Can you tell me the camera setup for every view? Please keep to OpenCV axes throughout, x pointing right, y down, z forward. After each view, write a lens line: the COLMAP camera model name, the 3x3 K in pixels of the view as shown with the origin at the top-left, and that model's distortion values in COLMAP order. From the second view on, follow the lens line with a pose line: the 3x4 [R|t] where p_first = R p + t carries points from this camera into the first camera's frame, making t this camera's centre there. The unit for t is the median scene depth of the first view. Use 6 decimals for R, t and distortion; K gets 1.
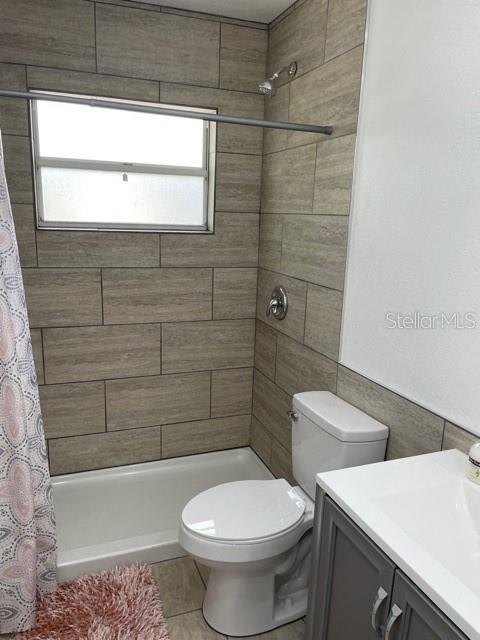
lens RADIAL K [[480.4, 0, 239.5], [0, 480.4, 327.3], [0, 0, 1]] dist [0.085069, -0.120714]
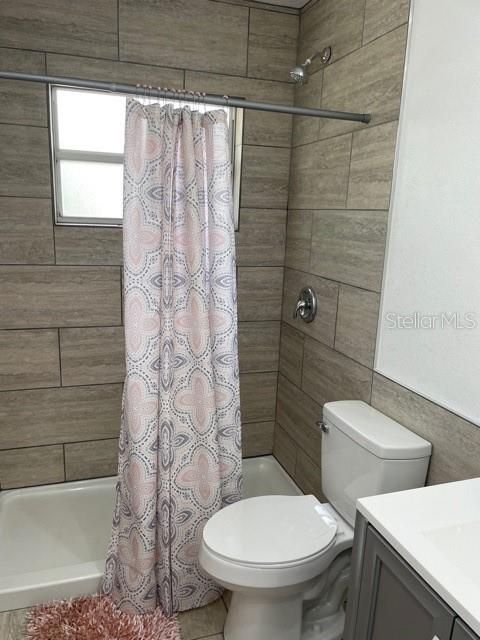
lens RADIAL K [[480.4, 0, 239.1], [0, 480.4, 326.9], [0, 0, 1]] dist [0.085069, -0.120714]
pose [[0.999148, 0.013095, -0.039135, -0.014975], [-0.013154, 0.999913, -0.001251, -0.004565], [0.039116, 0.001764, 0.999233, 0.061181]]
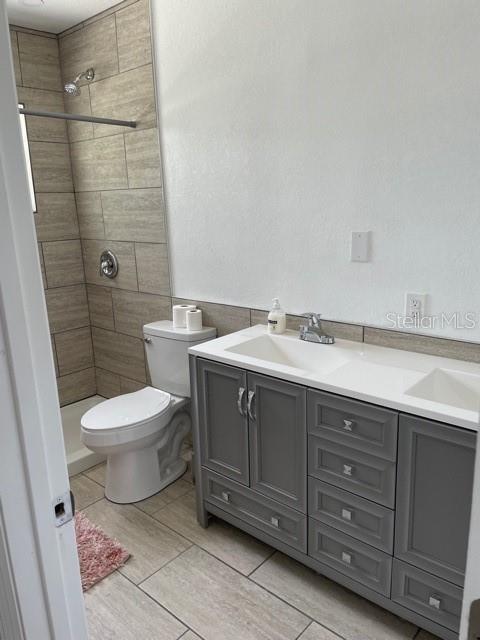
lens RADIAL K [[480.4, 0, 241.1], [0, 480.4, 323.6], [0, 0, 1]] dist [0.085069, -0.120714]
pose [[0.882287, -0.173928, 0.437399, -0.209969], [0.167373, 0.984423, 0.053837, 0.099172], [-0.439949, 0.025709, 0.897655, -0.282249]]
